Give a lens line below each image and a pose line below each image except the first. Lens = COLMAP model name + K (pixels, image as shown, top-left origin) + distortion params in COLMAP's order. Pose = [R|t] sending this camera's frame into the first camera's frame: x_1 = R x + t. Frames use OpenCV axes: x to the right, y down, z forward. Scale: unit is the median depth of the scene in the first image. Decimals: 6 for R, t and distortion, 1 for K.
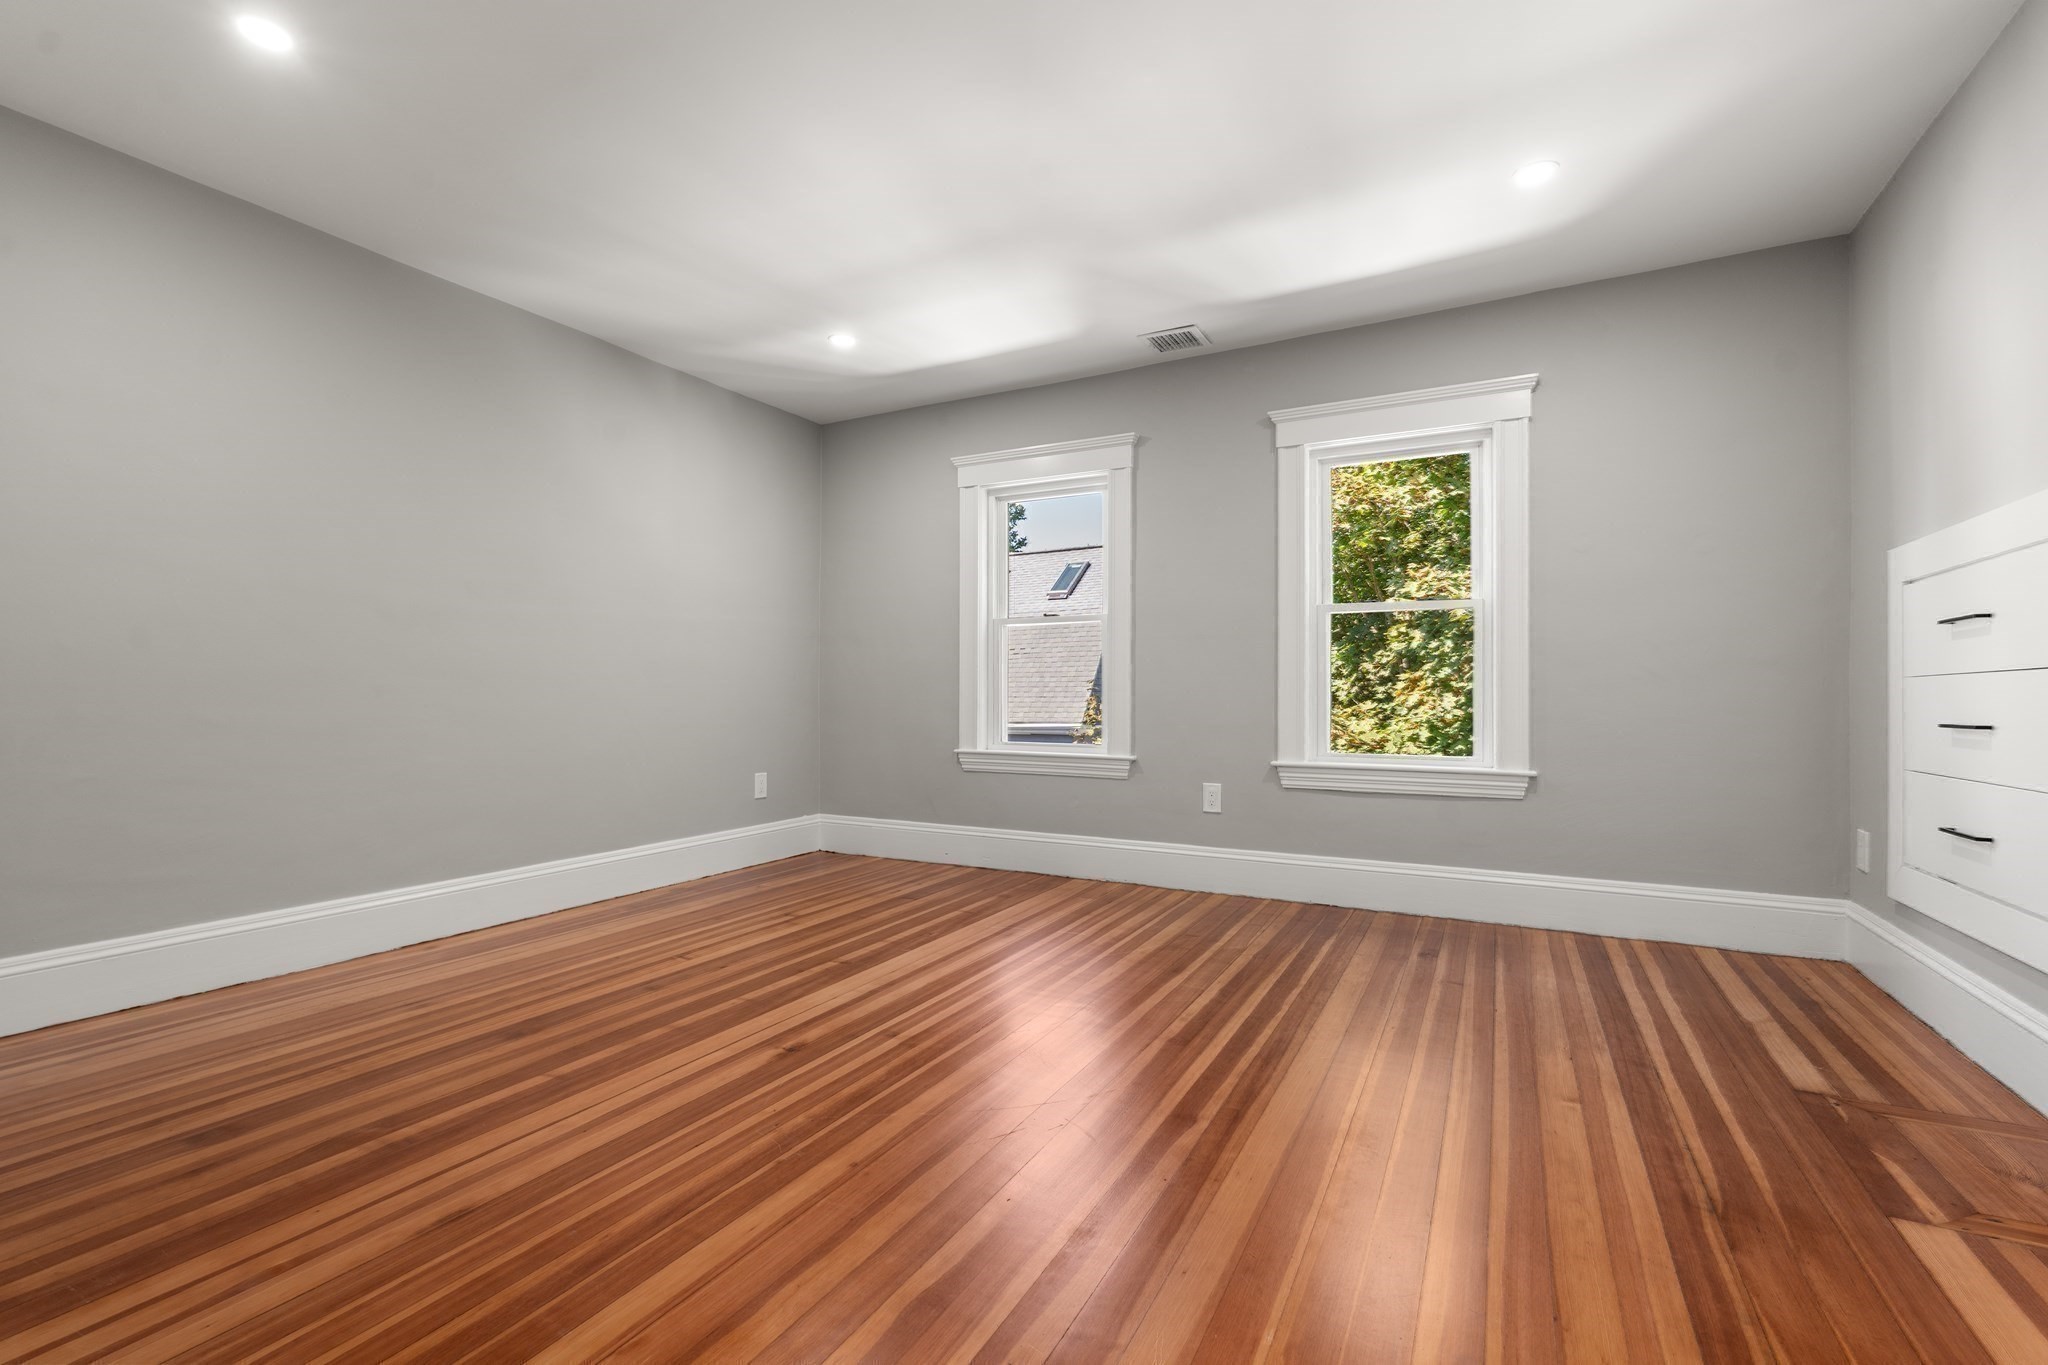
lens RADIAL K [[898.7, 0, 1026.9], [0, 898.7, 697.4], [0, 0, 1]] dist [-0.000982, -0.000121]
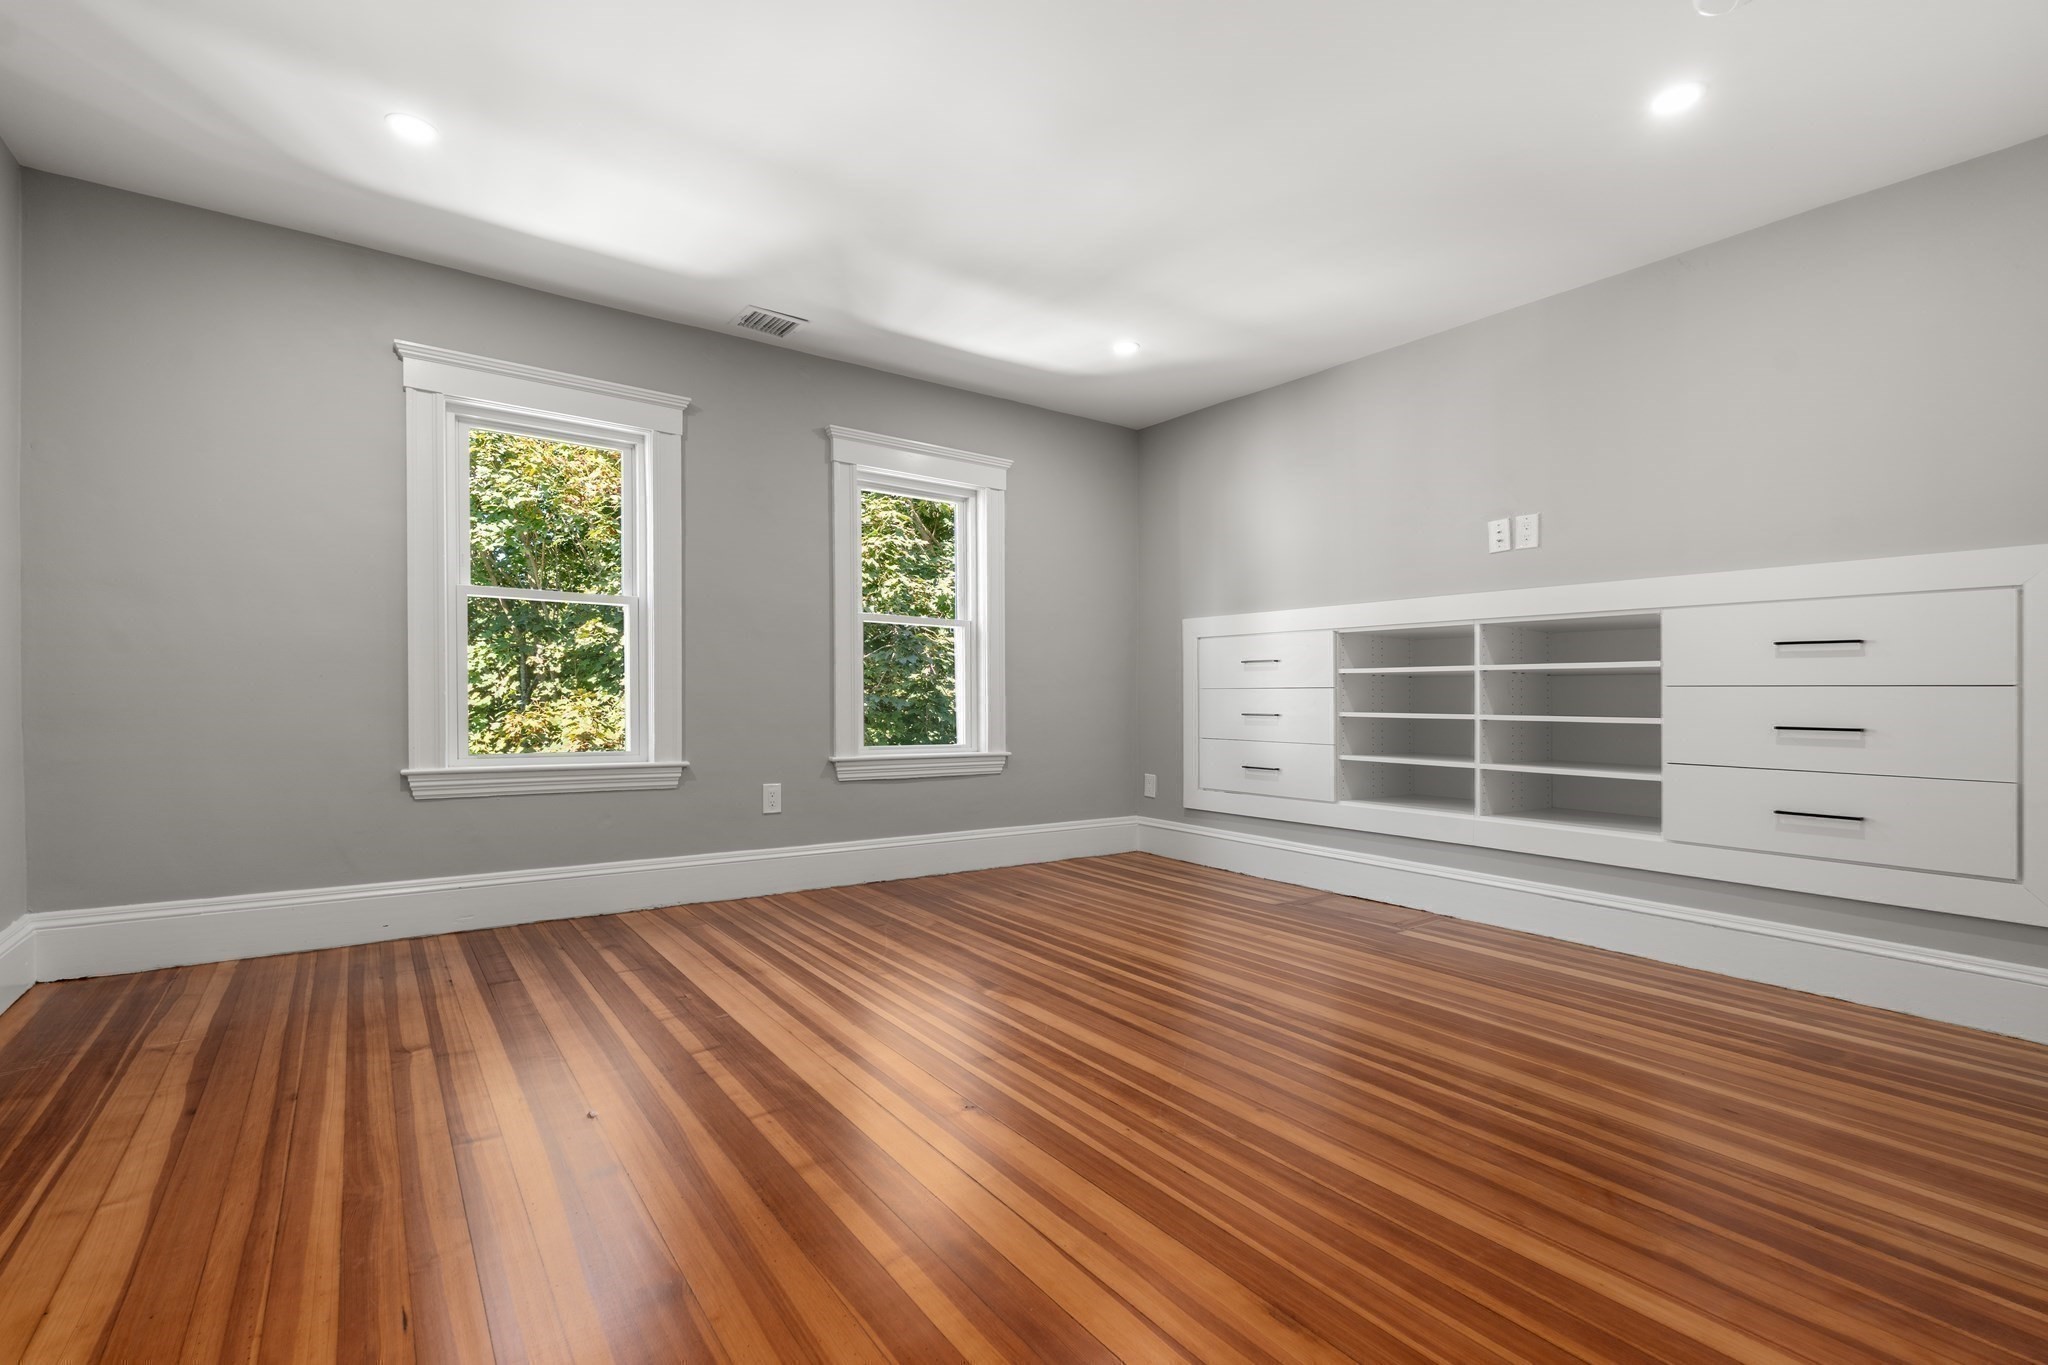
lens RADIAL K [[898.7, 0, 1035.8], [0, 898.7, 703.6], [0, 0, 1]] dist [-0.000982, -0.000121]
pose [[0.443791, -0.002236, 0.896128, -0.637204], [-0.008844, 0.999937, 0.006875, -0.001712], [-0.896087, -0.010976, 0.443743, 0.356802]]
